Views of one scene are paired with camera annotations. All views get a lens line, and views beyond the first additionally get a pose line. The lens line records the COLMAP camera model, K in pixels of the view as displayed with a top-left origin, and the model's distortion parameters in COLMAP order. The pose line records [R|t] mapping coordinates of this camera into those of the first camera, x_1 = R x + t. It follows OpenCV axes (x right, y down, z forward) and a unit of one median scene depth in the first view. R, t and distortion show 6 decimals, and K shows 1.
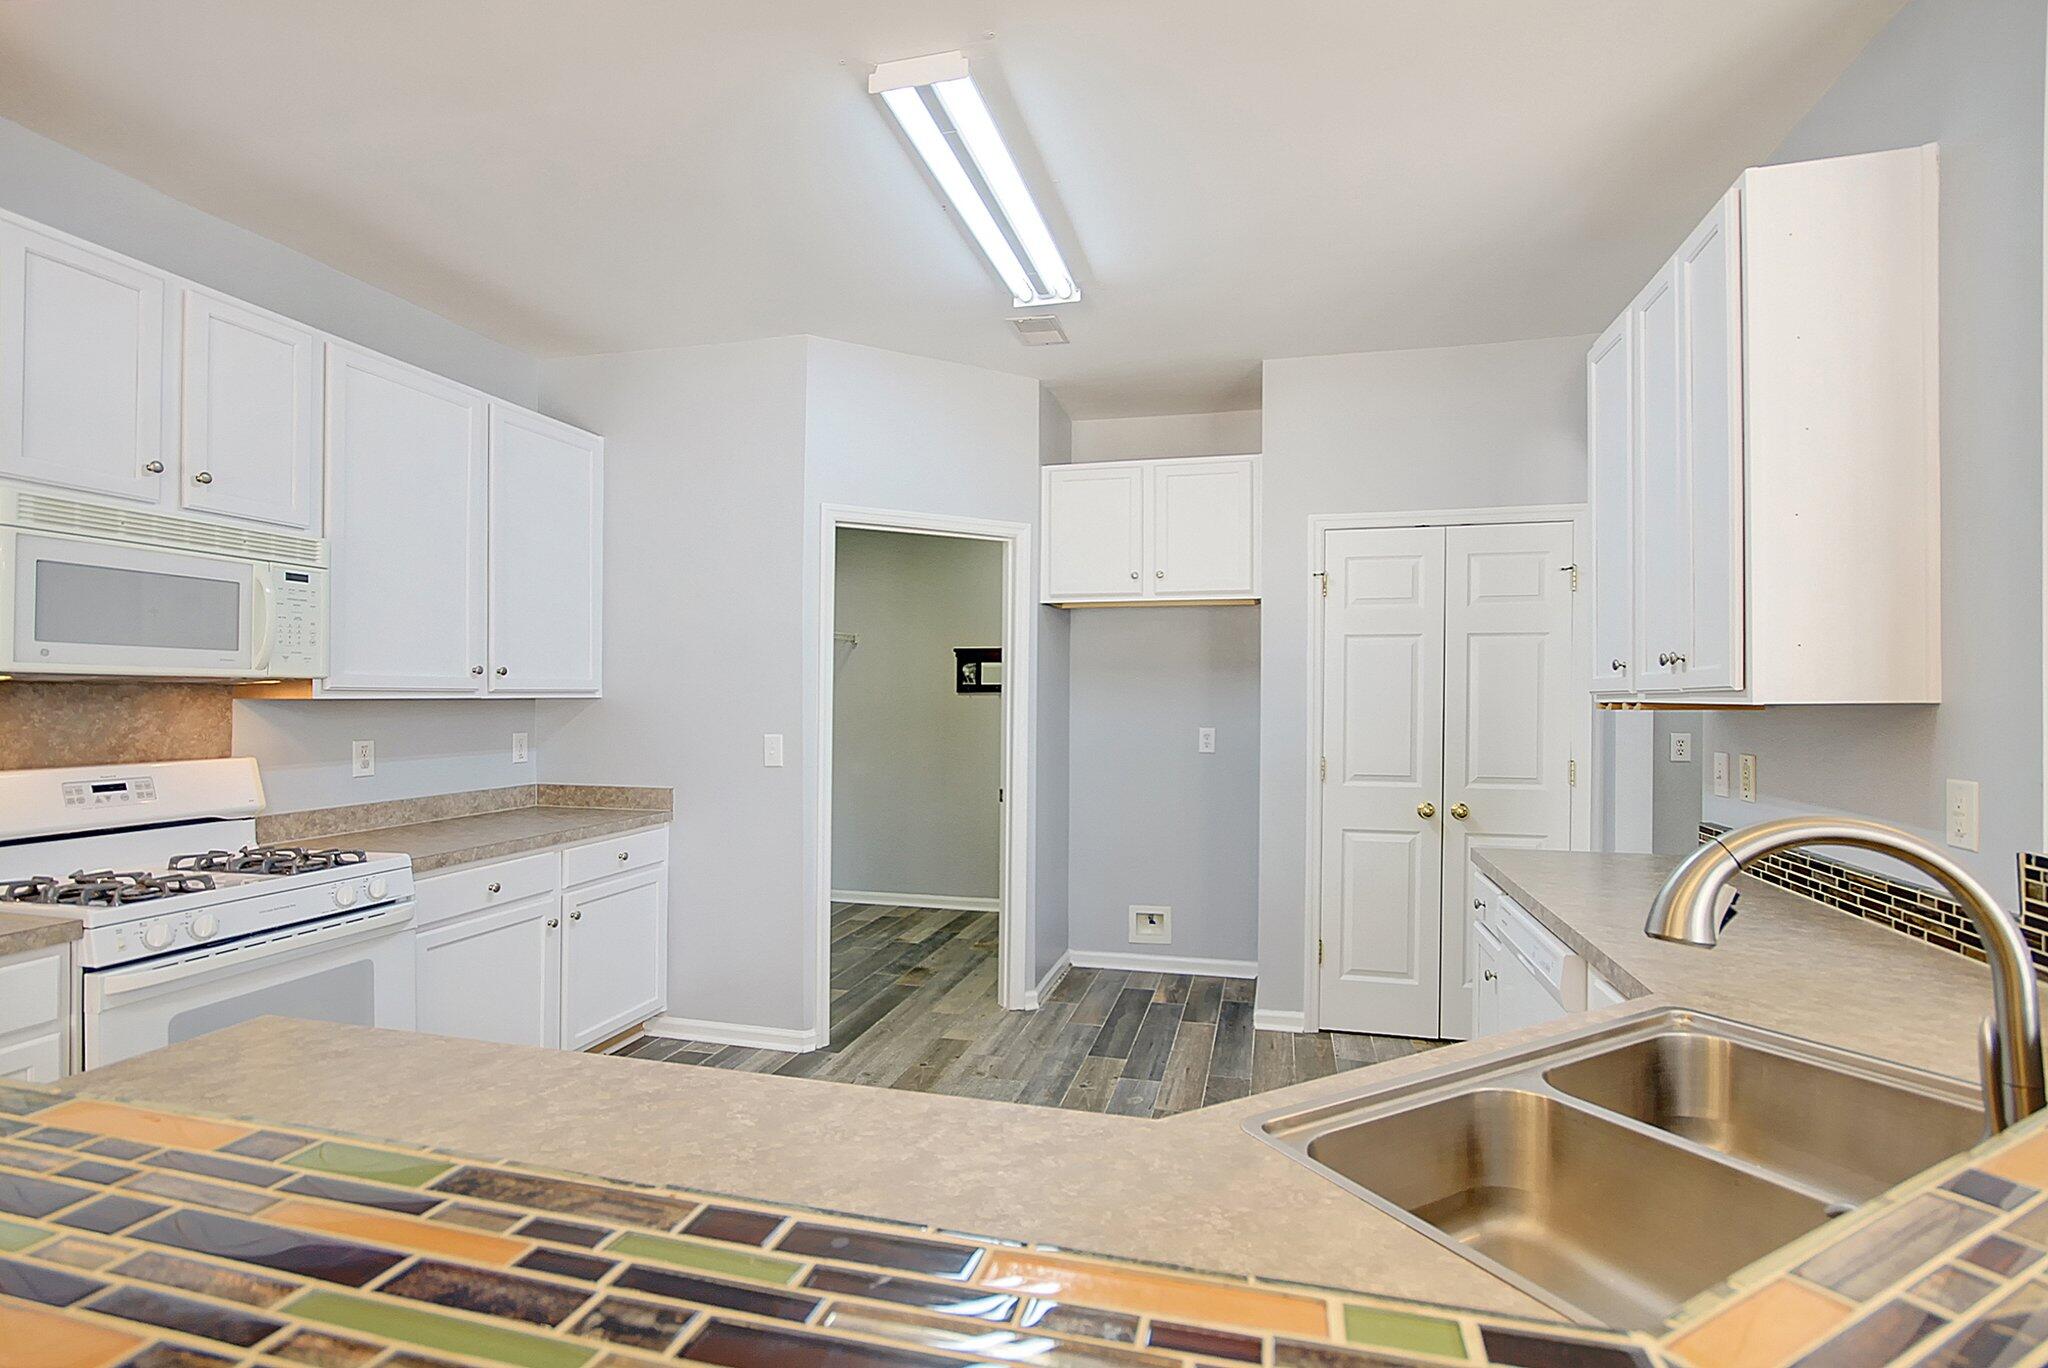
lens RADIAL K [[968.9, 0, 1025.2], [0, 968.9, 684.1], [0, 0, 1]] dist [-0.005529, 0.002418]
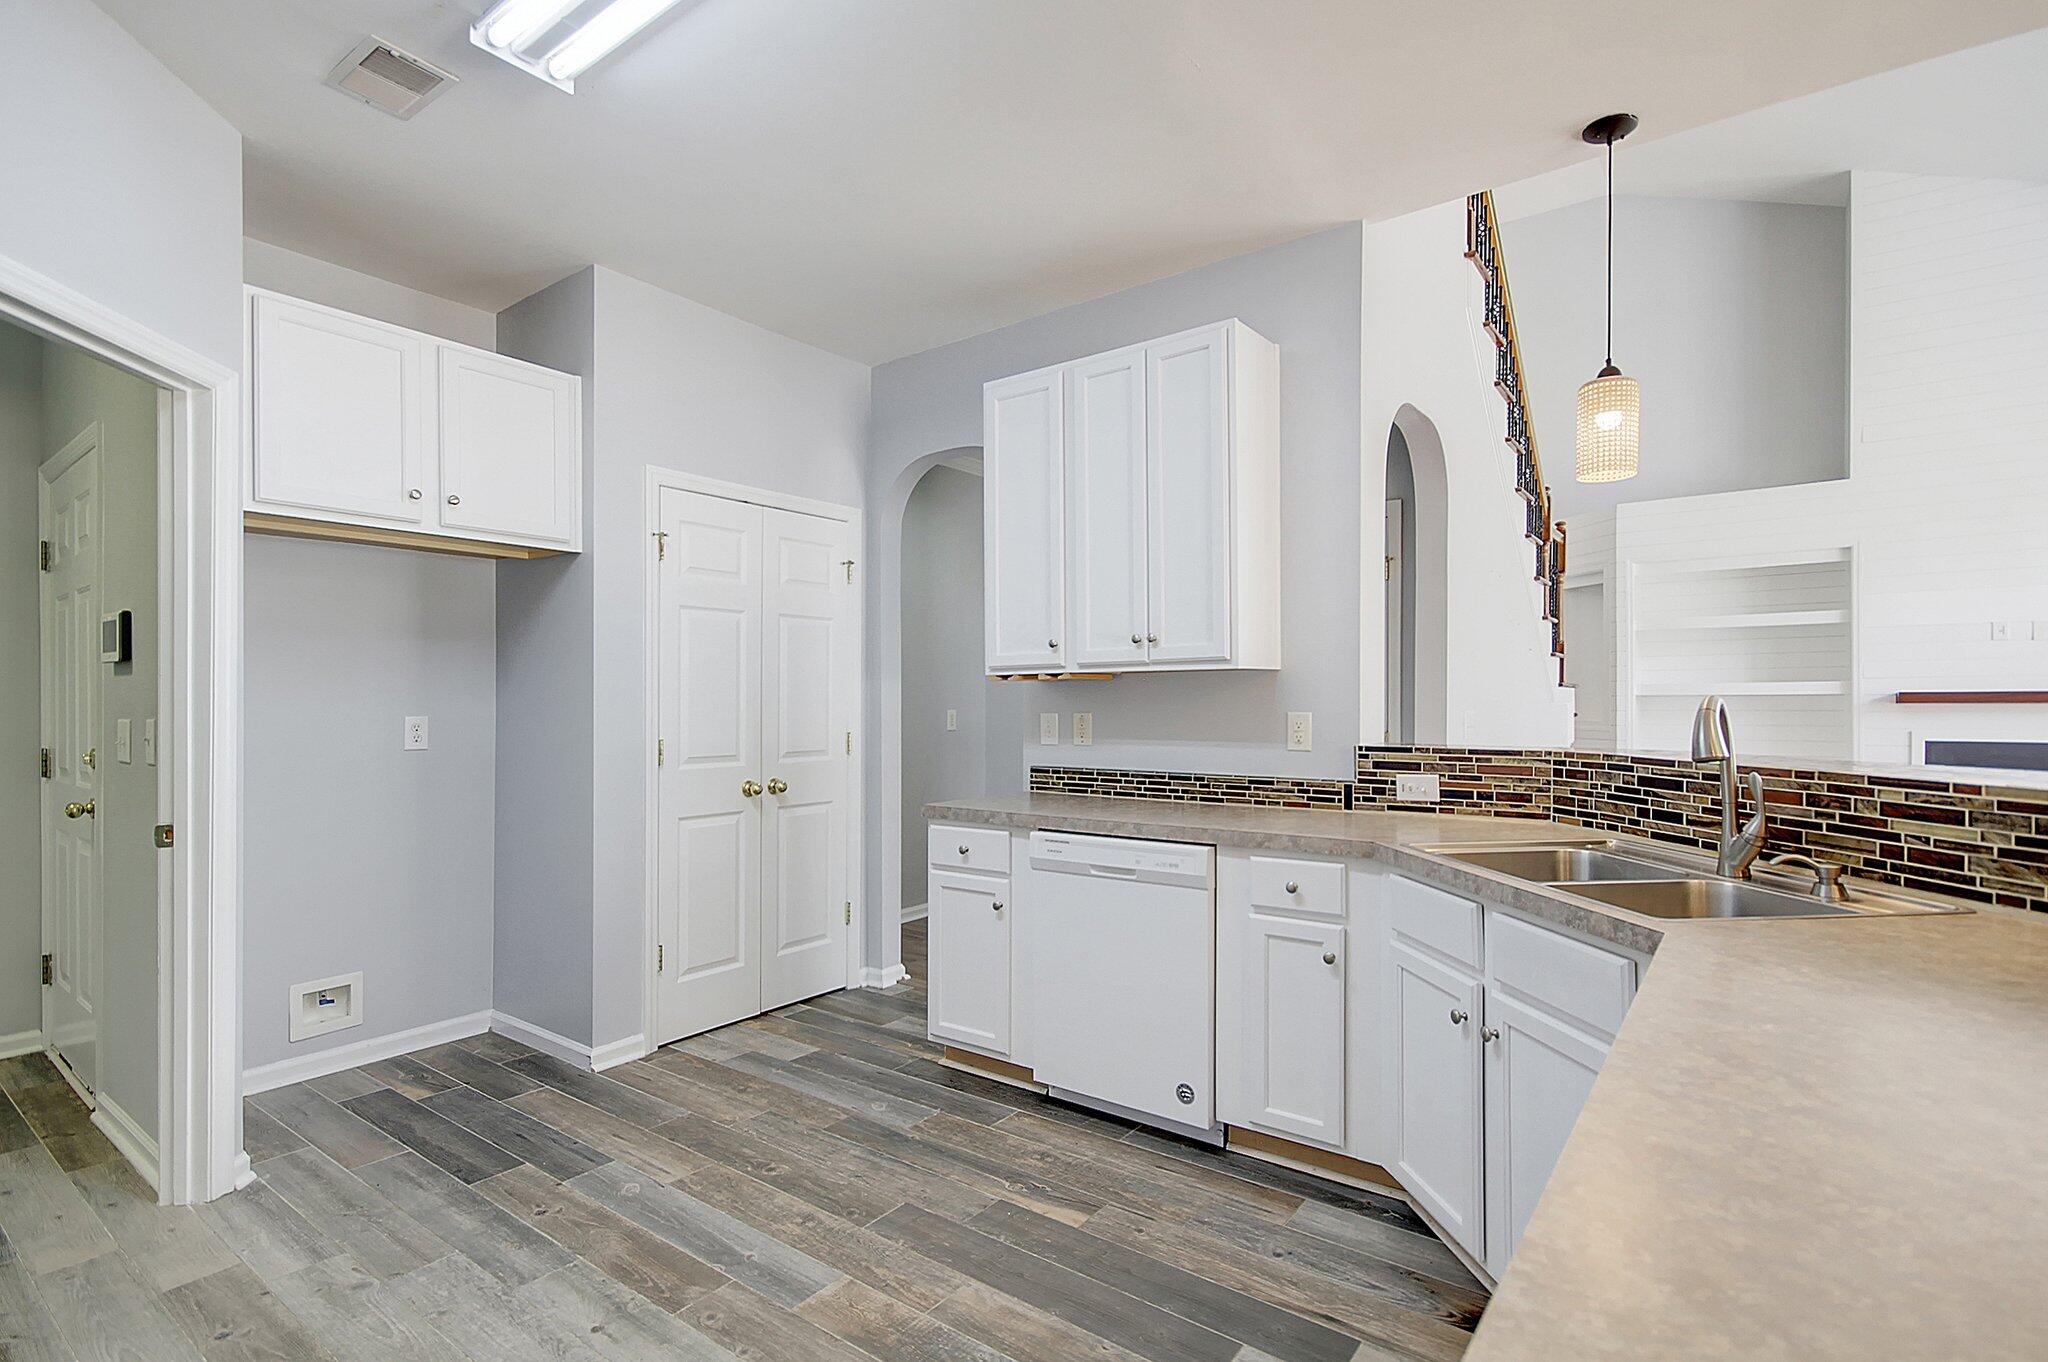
lens RADIAL K [[968.9, 0, 1029.5], [0, 968.9, 698.4], [0, 0, 1]] dist [-0.005529, 0.002418]
pose [[0.374465, 0.000047, 0.927241, -0.393614], [-0.006914, 0.999972, 0.002741, 0.032195], [-0.927215, -0.007438, 0.374455, 0.353346]]
